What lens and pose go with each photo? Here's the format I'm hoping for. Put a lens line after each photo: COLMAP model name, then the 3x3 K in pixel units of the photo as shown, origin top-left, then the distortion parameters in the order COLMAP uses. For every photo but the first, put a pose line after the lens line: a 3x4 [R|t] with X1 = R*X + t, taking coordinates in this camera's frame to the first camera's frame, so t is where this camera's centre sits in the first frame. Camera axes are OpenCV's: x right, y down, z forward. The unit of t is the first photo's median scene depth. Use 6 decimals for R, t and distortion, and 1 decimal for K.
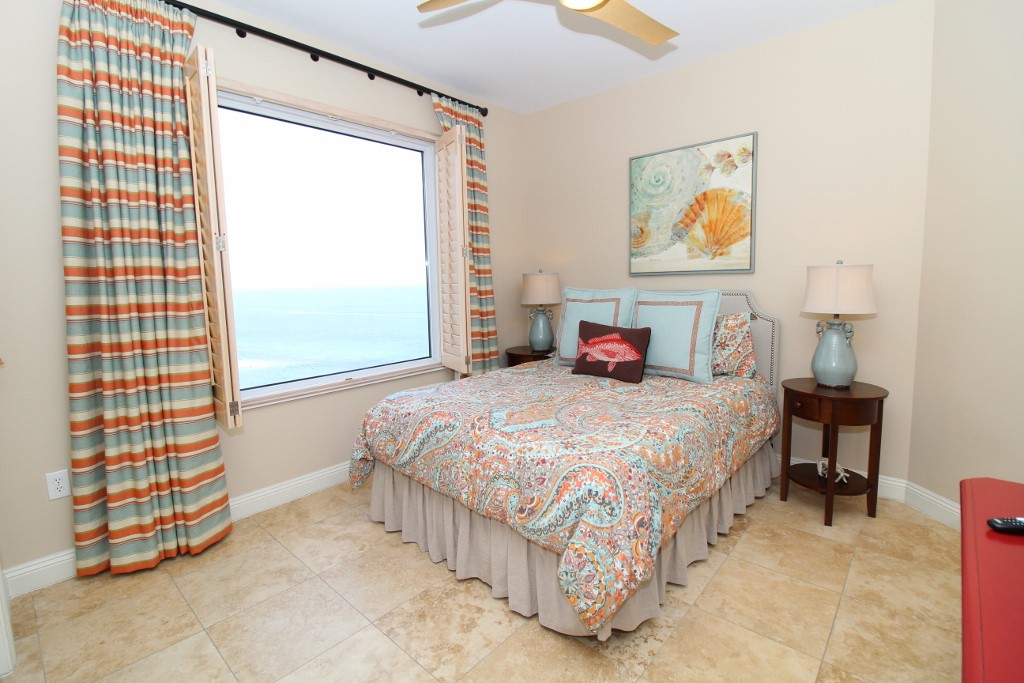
lens RADIAL K [[470.8, 0, 509.7], [0, 470.8, 336.1], [0, 0, 1]] dist [-0.018290, -0.002308]
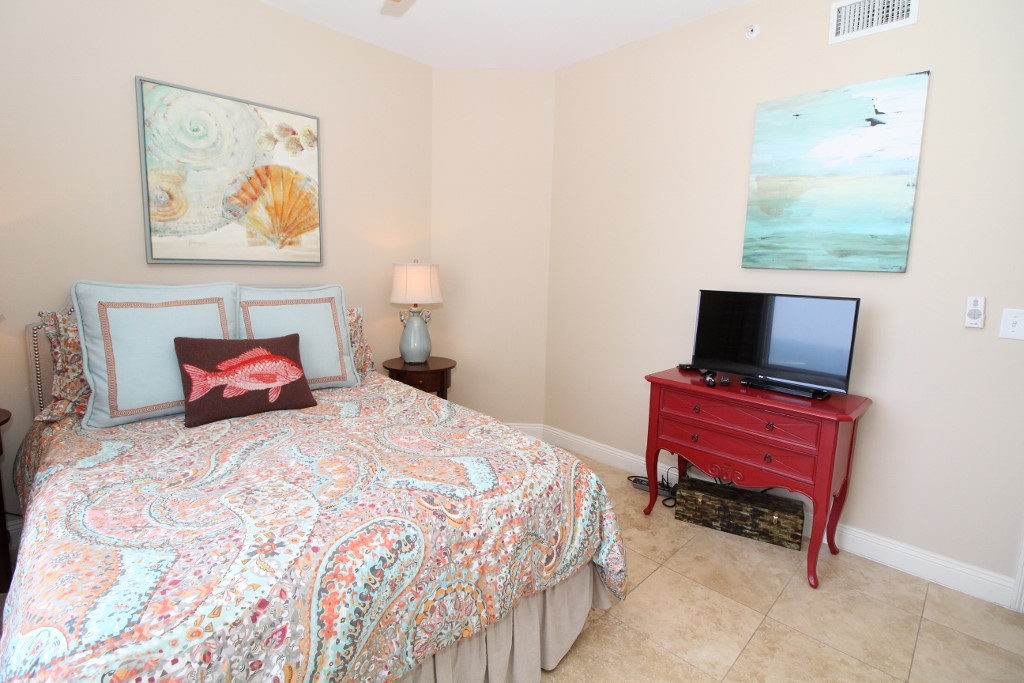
lens RADIAL K [[470.8, 0, 509.7], [0, 470.8, 337.4], [0, 0, 1]] dist [-0.018290, -0.002308]
pose [[0.058441, -0.117581, 0.991342, -0.424689], [0.094713, 0.989213, 0.111745, -0.061373], [-0.993788, 0.087362, 0.068947, 0.560492]]
